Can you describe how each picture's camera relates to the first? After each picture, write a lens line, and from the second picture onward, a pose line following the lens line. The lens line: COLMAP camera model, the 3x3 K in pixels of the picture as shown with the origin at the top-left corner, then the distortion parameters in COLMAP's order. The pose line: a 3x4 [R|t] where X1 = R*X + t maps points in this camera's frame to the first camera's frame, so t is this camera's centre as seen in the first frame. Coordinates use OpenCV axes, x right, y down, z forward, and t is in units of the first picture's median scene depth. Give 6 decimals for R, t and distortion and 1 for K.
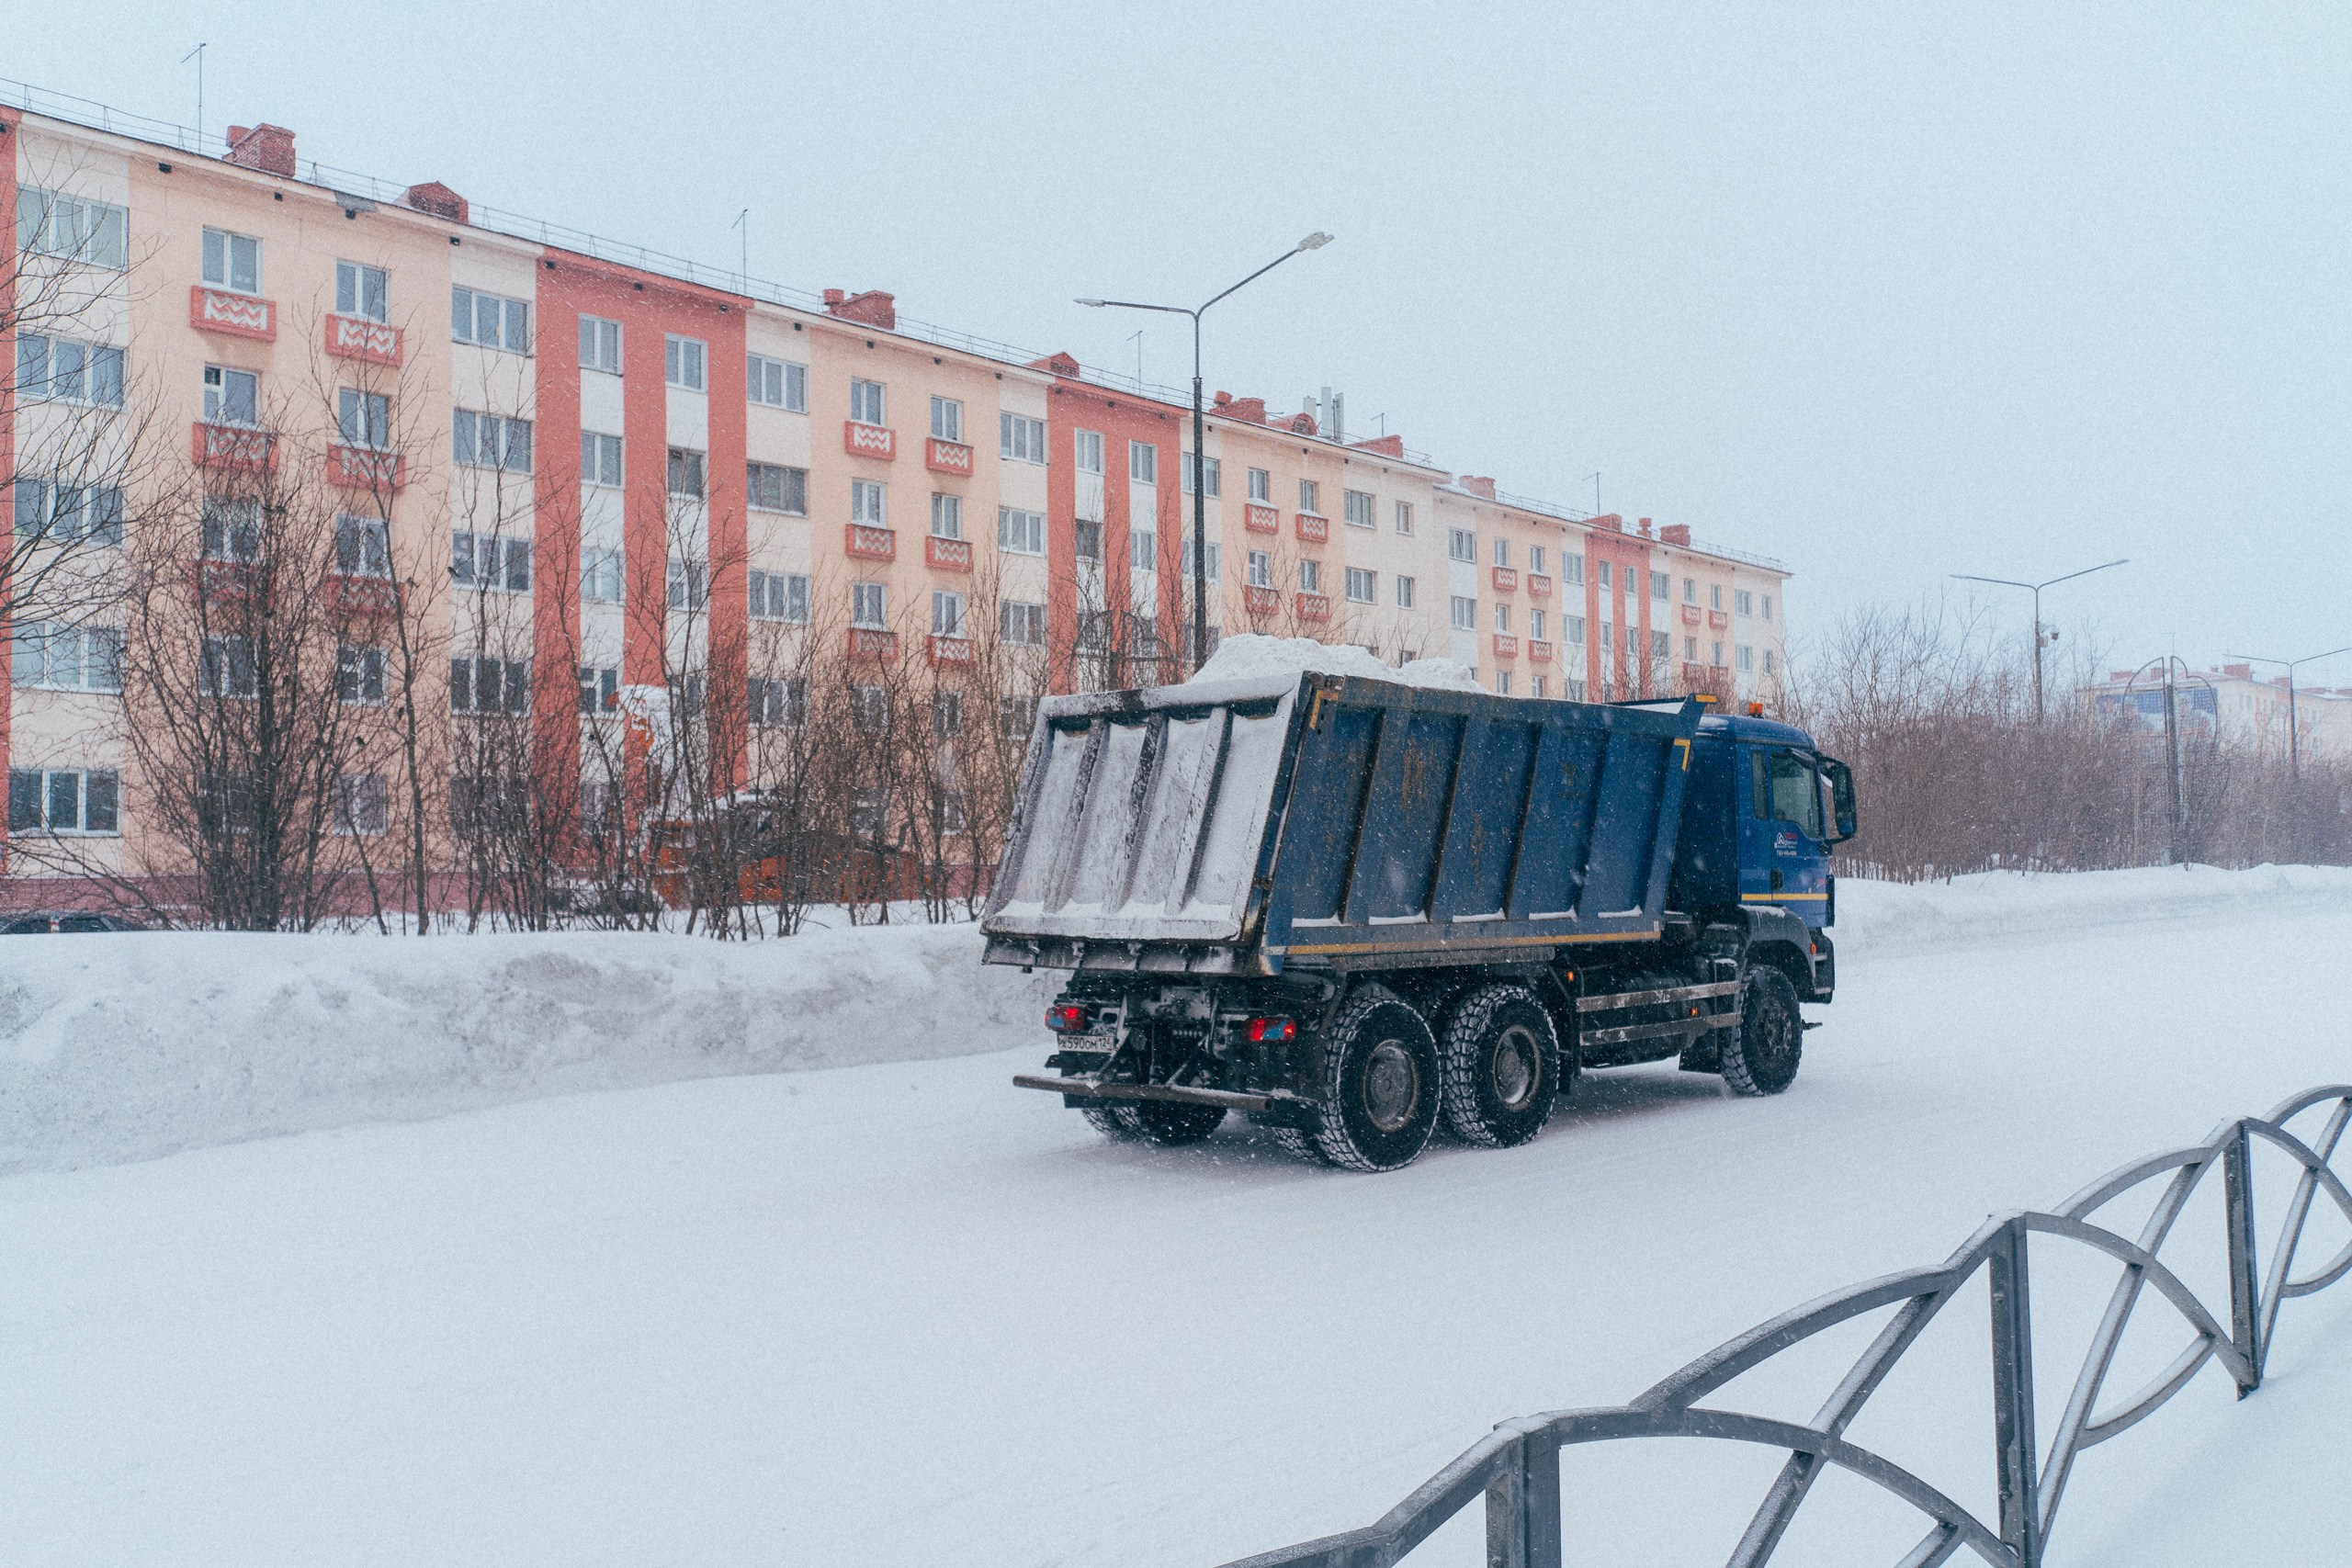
lens RADIAL K [[1905.3, 0, 1175.7], [0, 1905.3, 792.6], [0, 0, 1]] dist [0.013548, -0.000942]
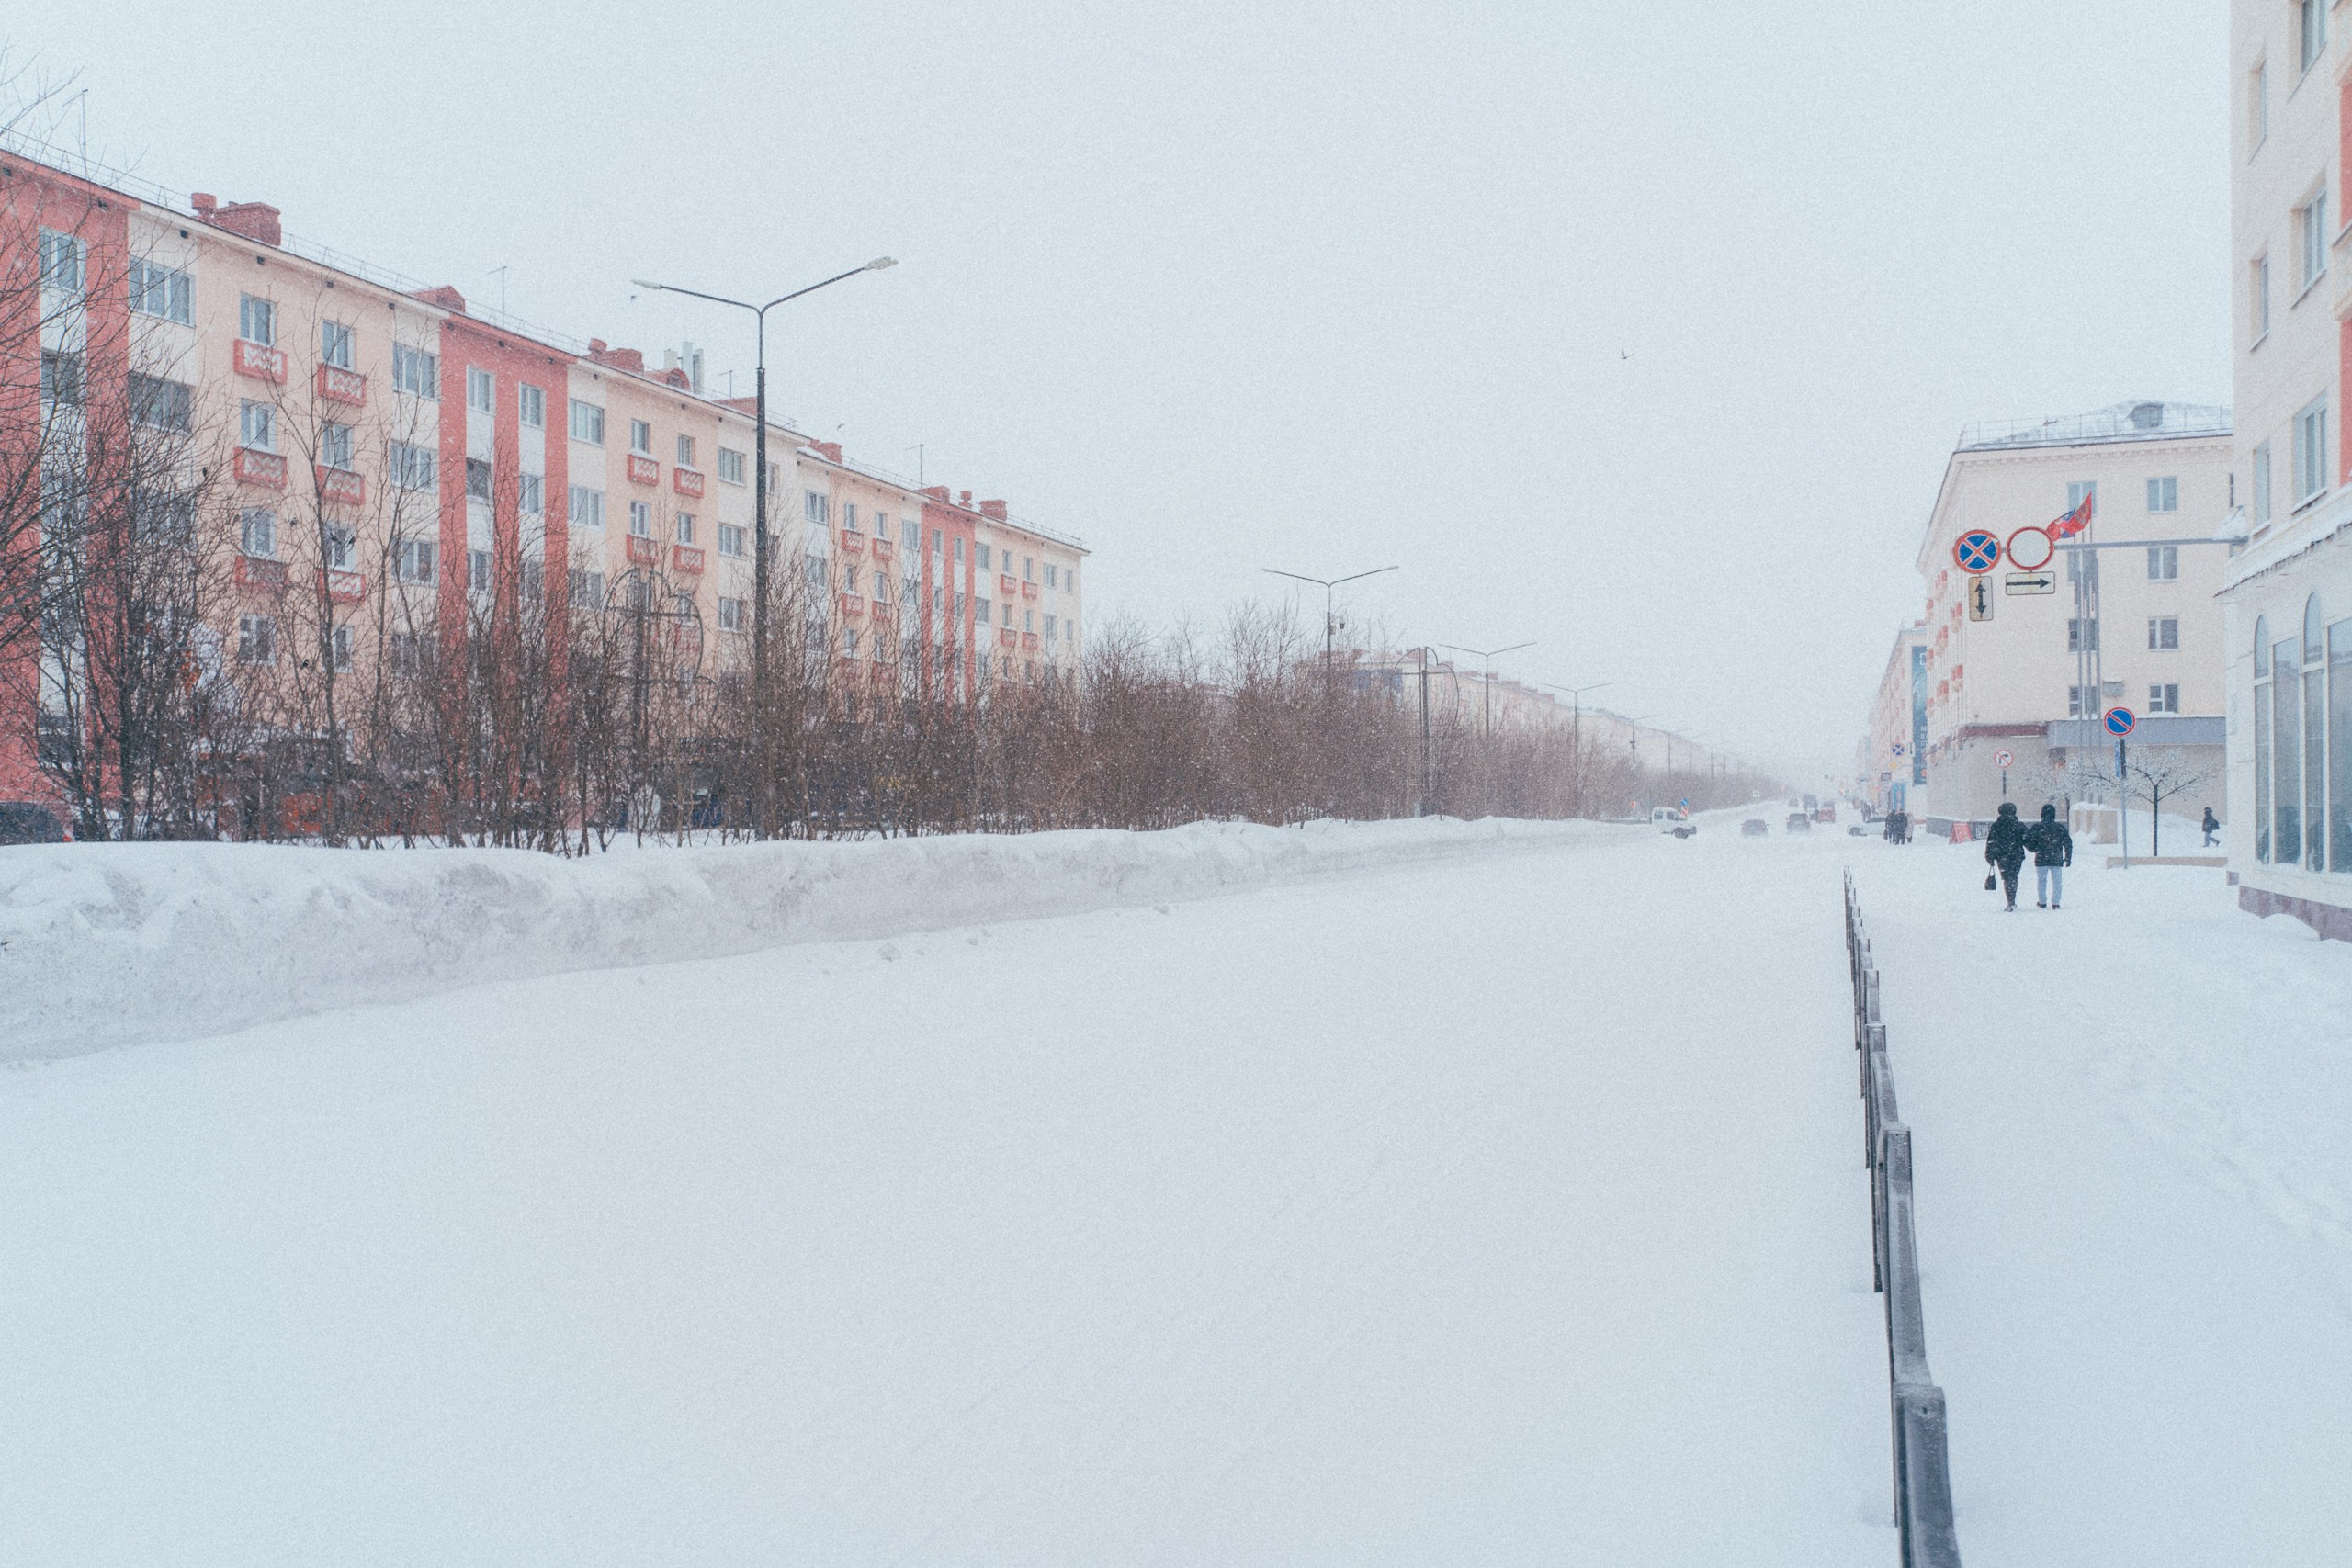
lens RADIAL K [[1905.3, 0, 1176.6], [0, 1905.3, 777.8], [0, 0, 1]] dist [0.013548, -0.000942]
pose [[0.921599, 0.018338, 0.387709, -0.098967], [-0.025356, 0.999594, 0.012991, 0.000923], [-0.387314, -0.021803, 0.921690, -0.066706]]
